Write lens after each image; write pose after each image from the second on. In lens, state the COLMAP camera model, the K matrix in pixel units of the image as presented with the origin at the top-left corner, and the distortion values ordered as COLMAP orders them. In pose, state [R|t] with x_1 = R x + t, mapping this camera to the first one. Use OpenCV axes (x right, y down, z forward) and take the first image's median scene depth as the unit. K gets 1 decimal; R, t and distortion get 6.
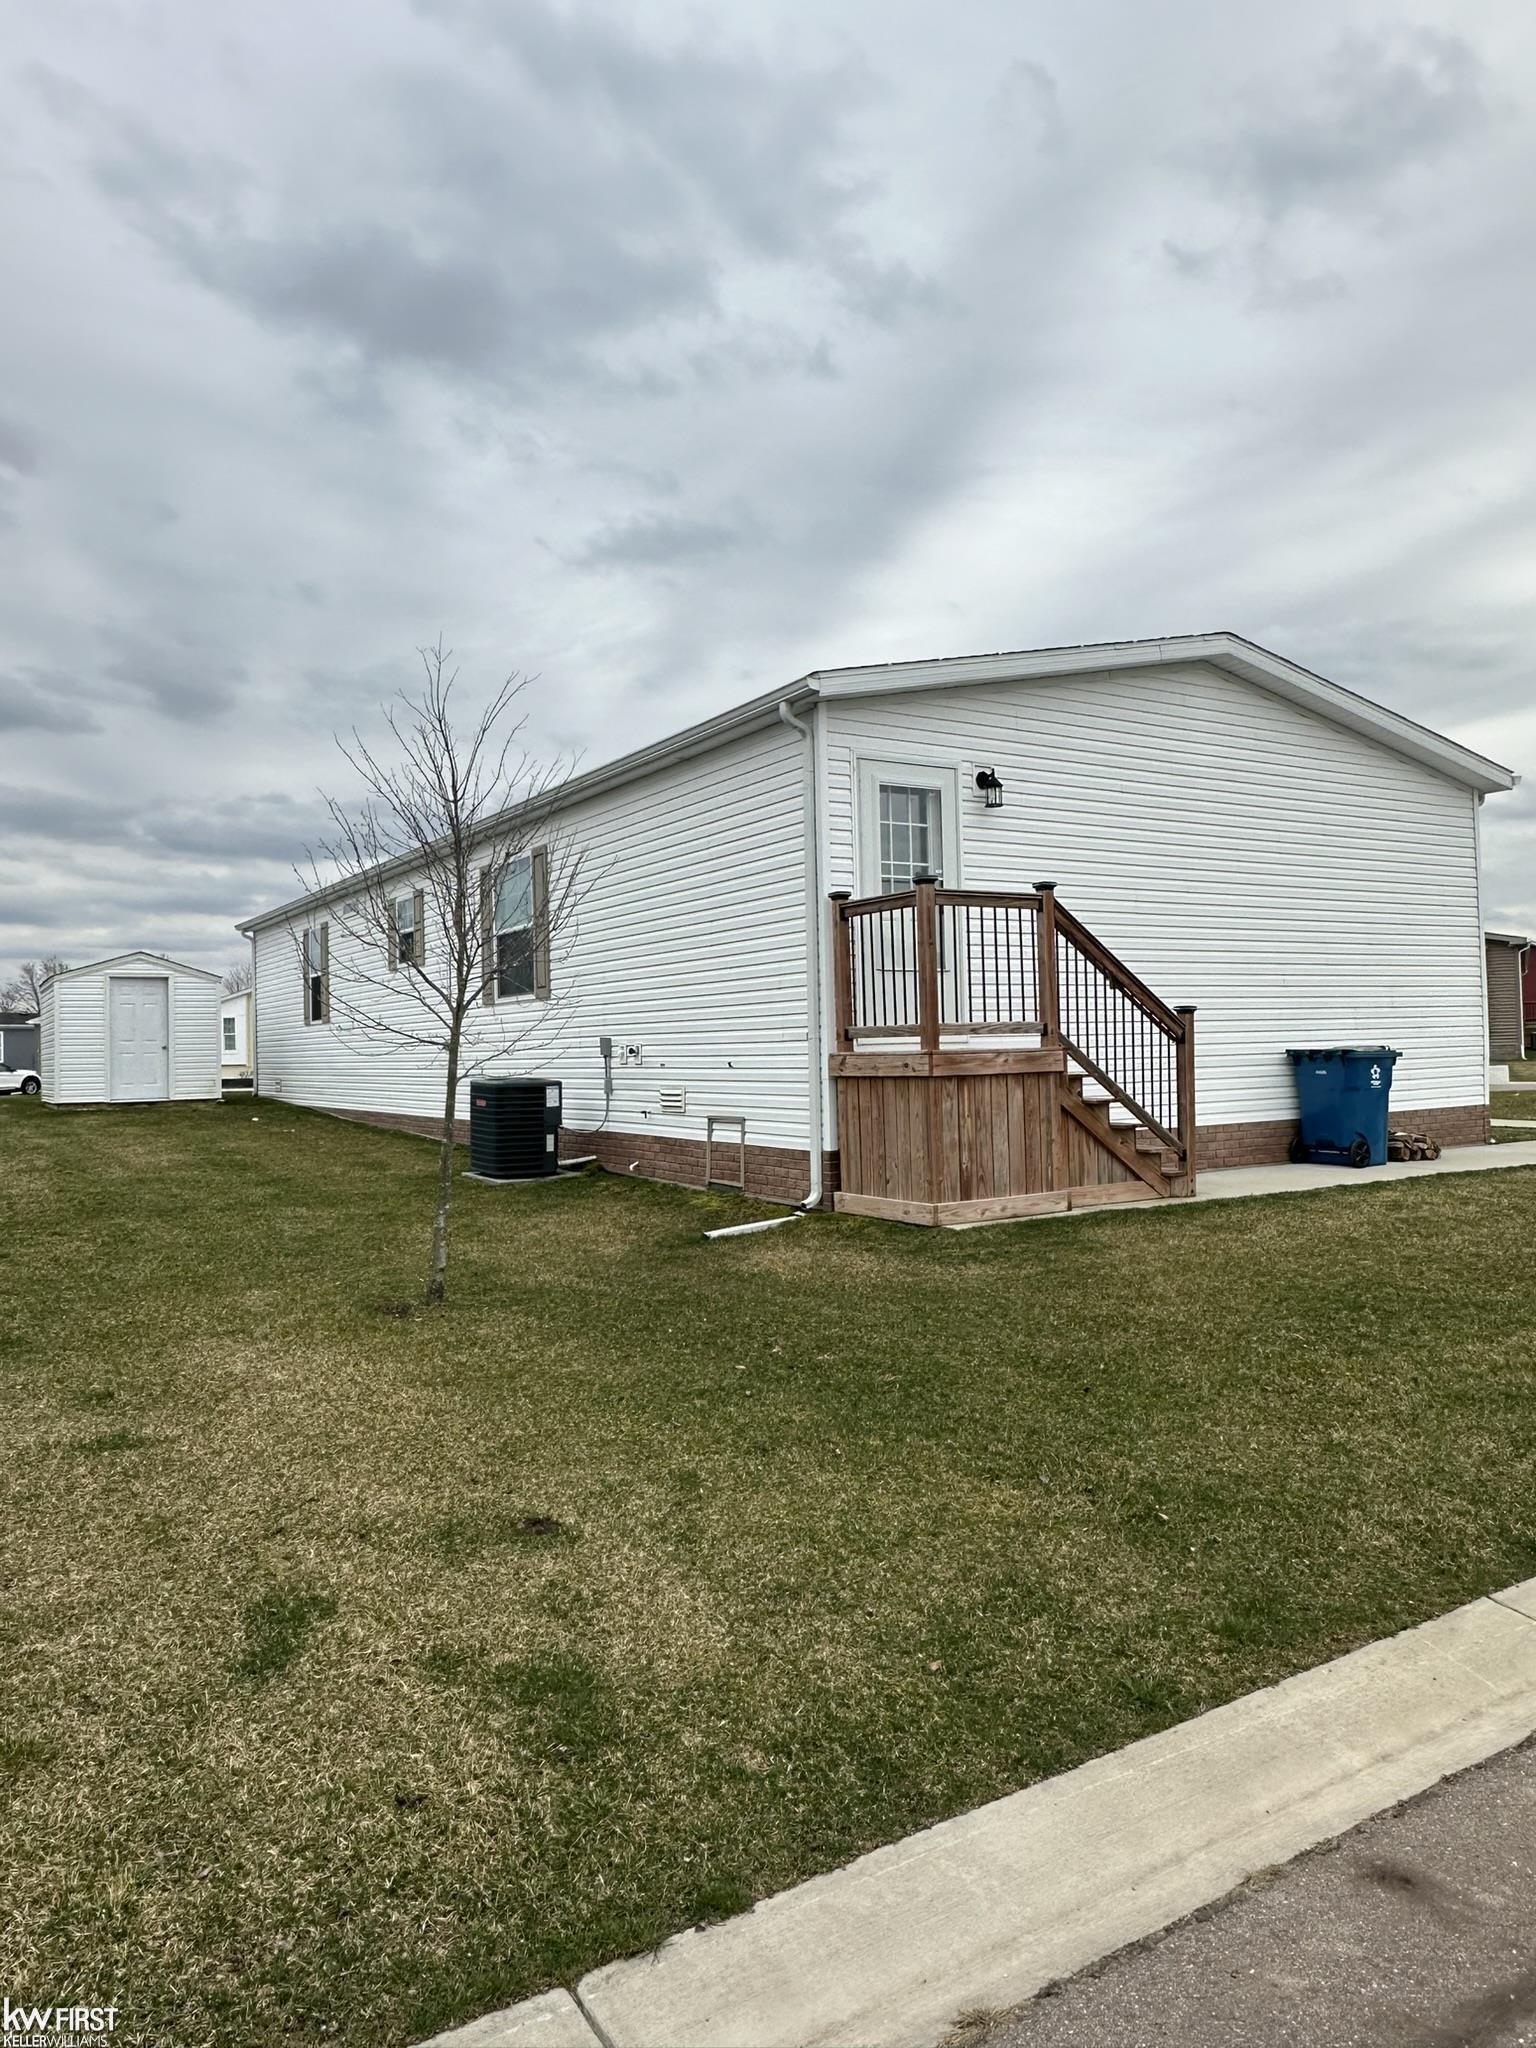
lens RADIAL K [[1393.0, 0, 768.0], [0, 1393.0, 1024.0], [0, 0, 1]] dist [-0.021409, -0.000464]
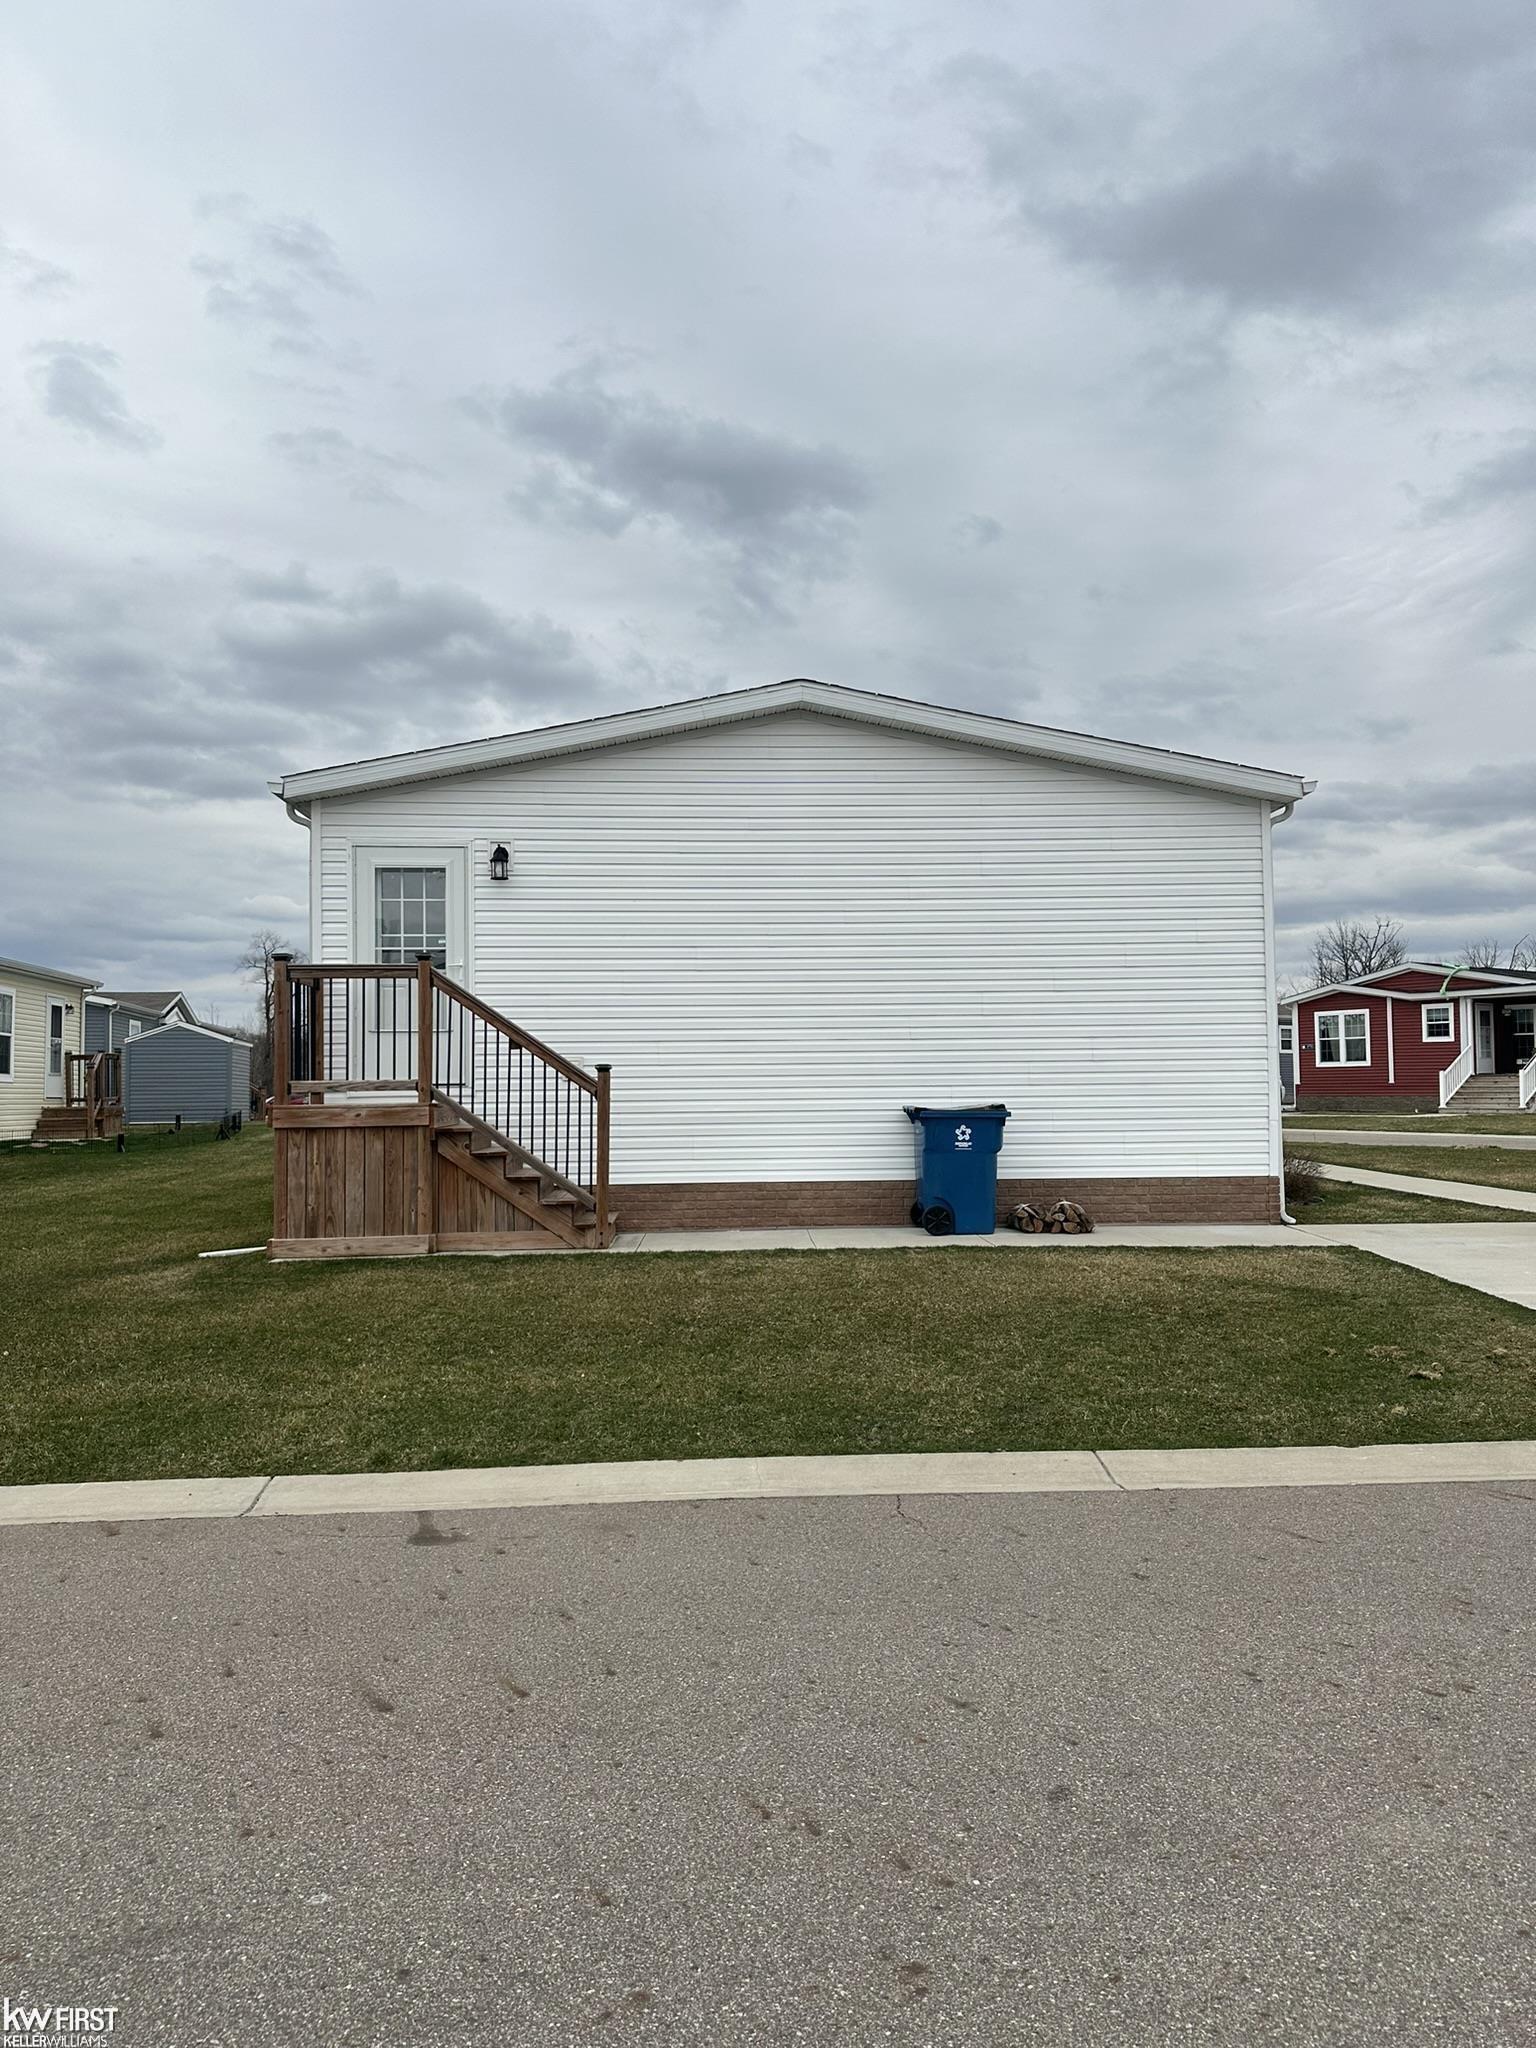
lens RADIAL K [[1422.2, 0, 768.0], [0, 1422.2, 1024.0], [0, 0, 1]] dist [0.137032, -0.240205]
pose [[0.883897, -0.006955, -0.467630, 0.906946], [-0.001694, 0.999835, -0.018073, -0.024279], [0.467678, 0.016767, 0.883740, 0.116758]]
